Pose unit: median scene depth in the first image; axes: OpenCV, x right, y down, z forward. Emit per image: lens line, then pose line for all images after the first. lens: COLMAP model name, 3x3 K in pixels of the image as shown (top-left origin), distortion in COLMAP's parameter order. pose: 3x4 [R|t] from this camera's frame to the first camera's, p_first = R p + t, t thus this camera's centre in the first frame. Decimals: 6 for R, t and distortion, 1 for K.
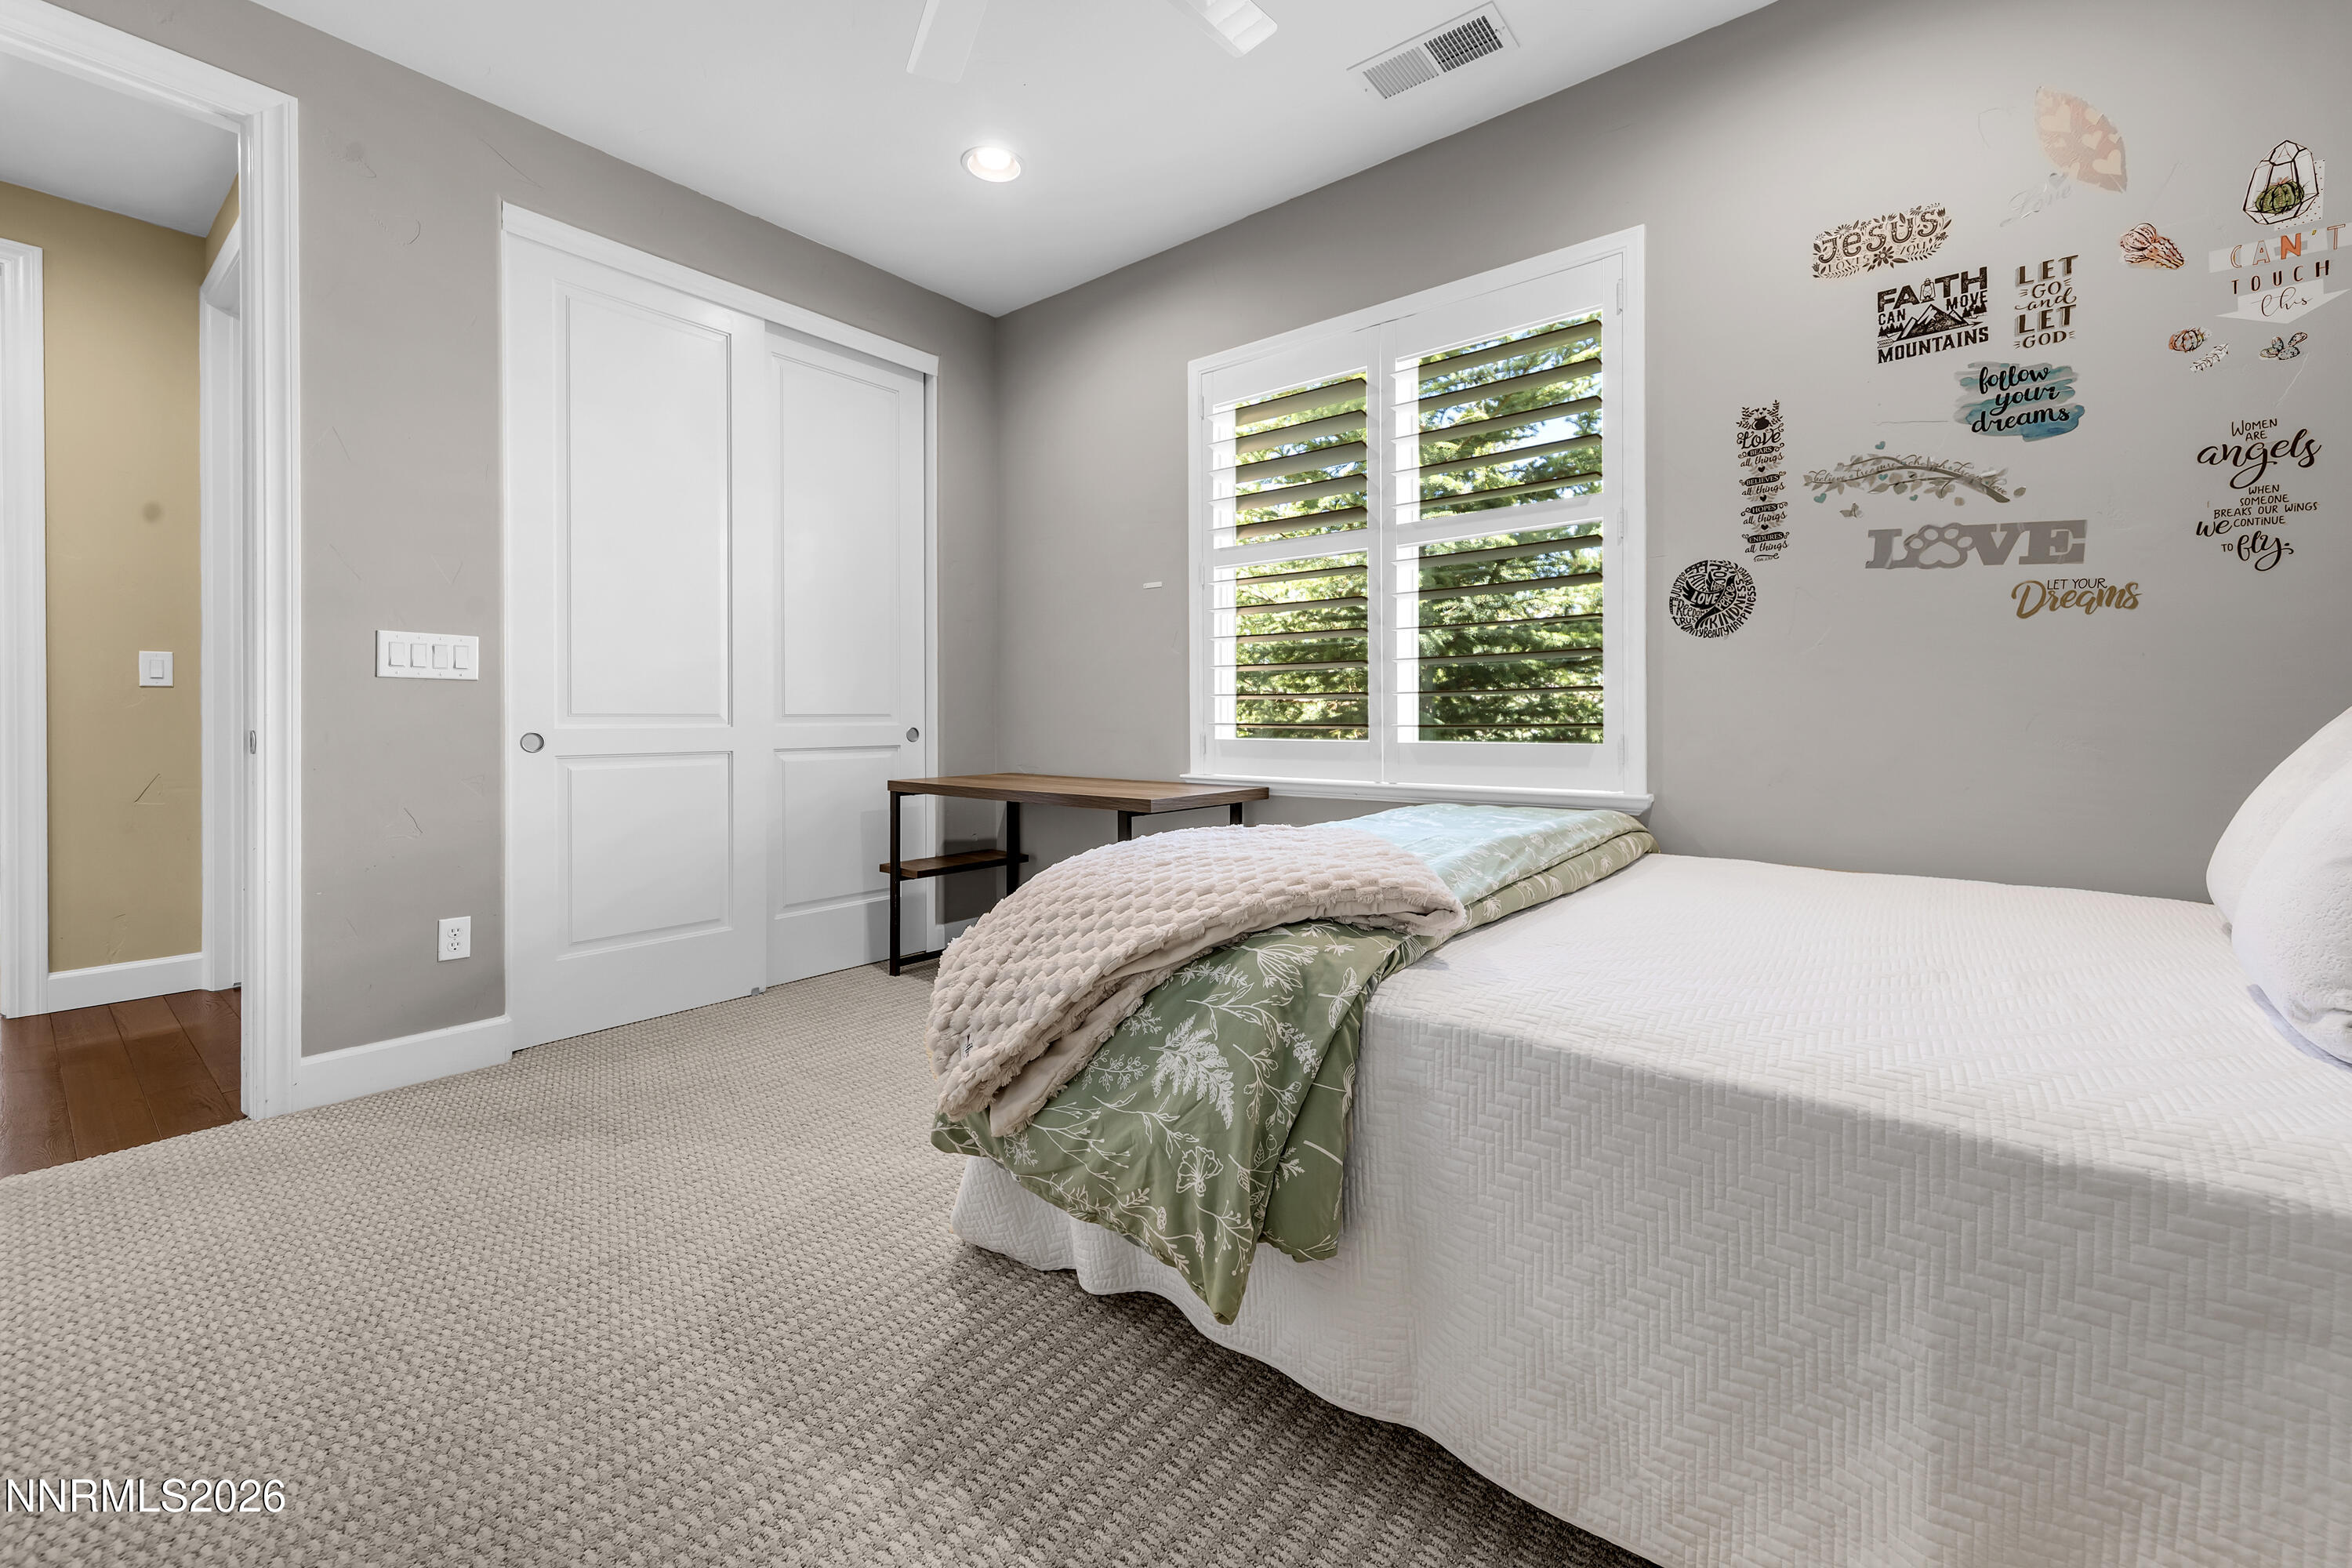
lens RADIAL K [[923.8, 0, 1181.1], [0, 923.8, 696.1], [0, 0, 1]] dist [0.001564, 0.000270]
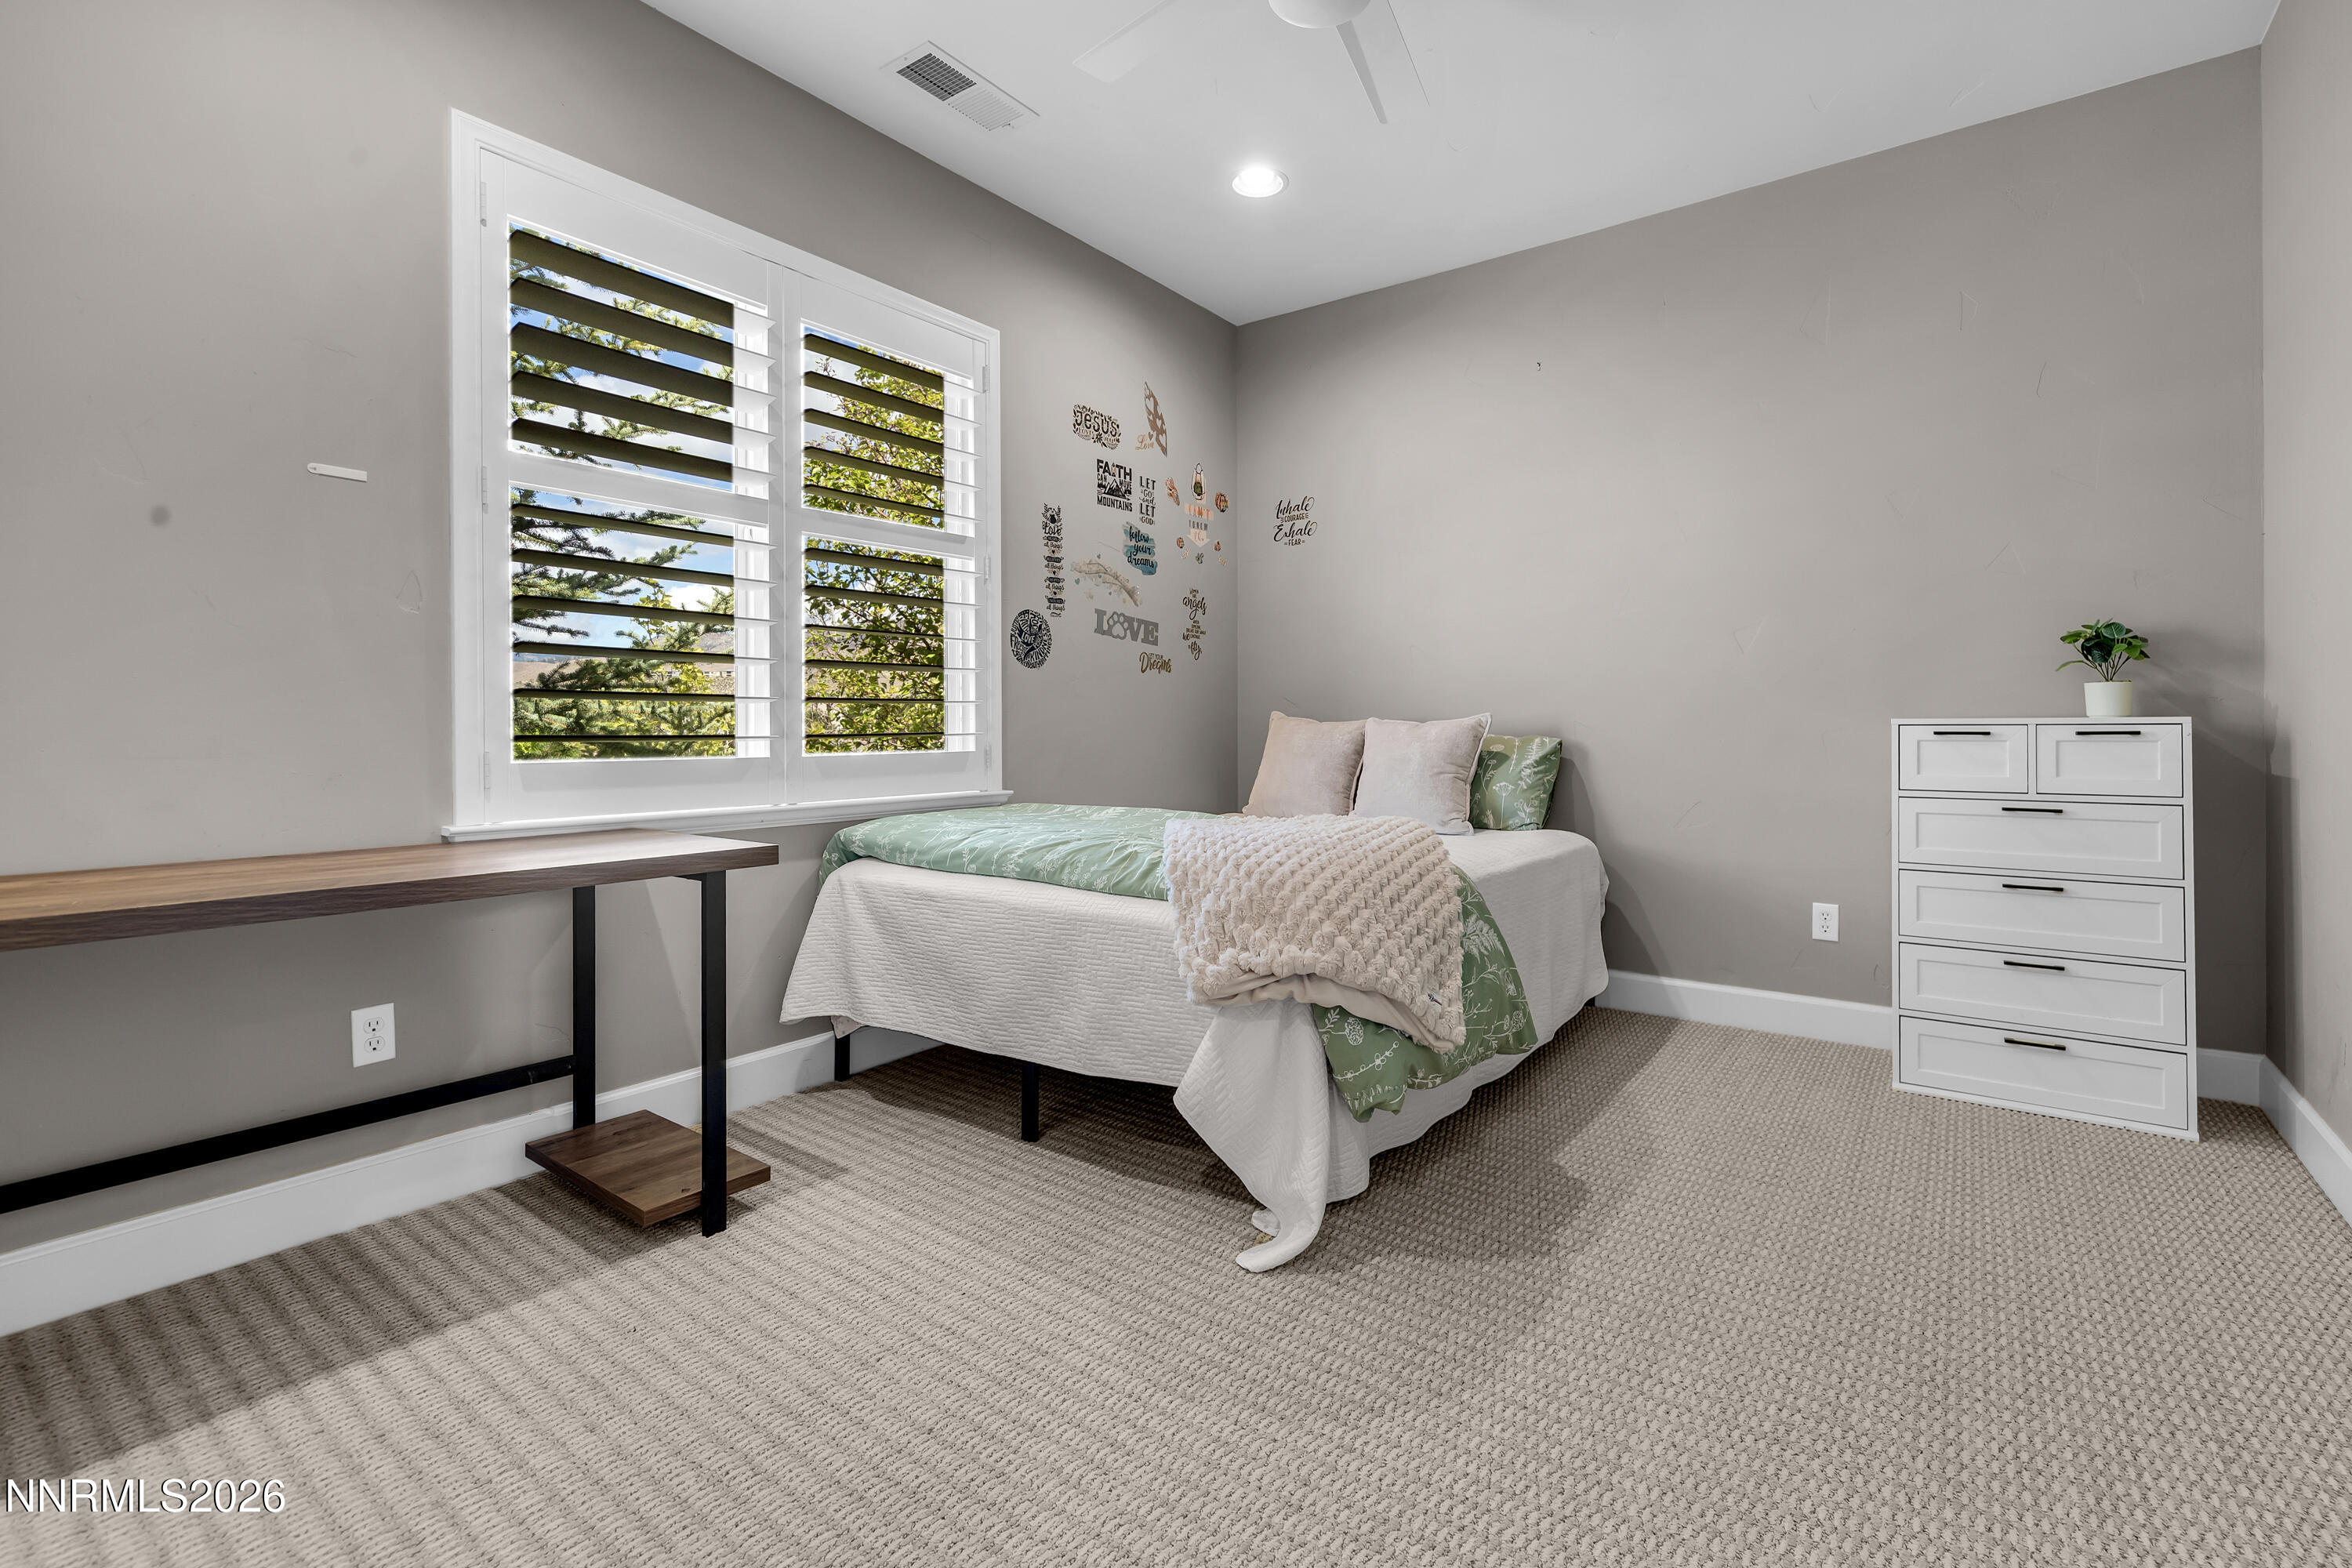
lens RADIAL K [[1074.1, 0, 1185.1], [0, 1074.1, 696.5], [0, 0, 1]] dist [0.004073, 0.000052]
pose [[-0.034910, 0.024343, 0.999094, -1.133452], [-0.030003, 0.999227, -0.025395, 0.012367], [-0.998940, -0.030862, -0.034153, 0.948932]]
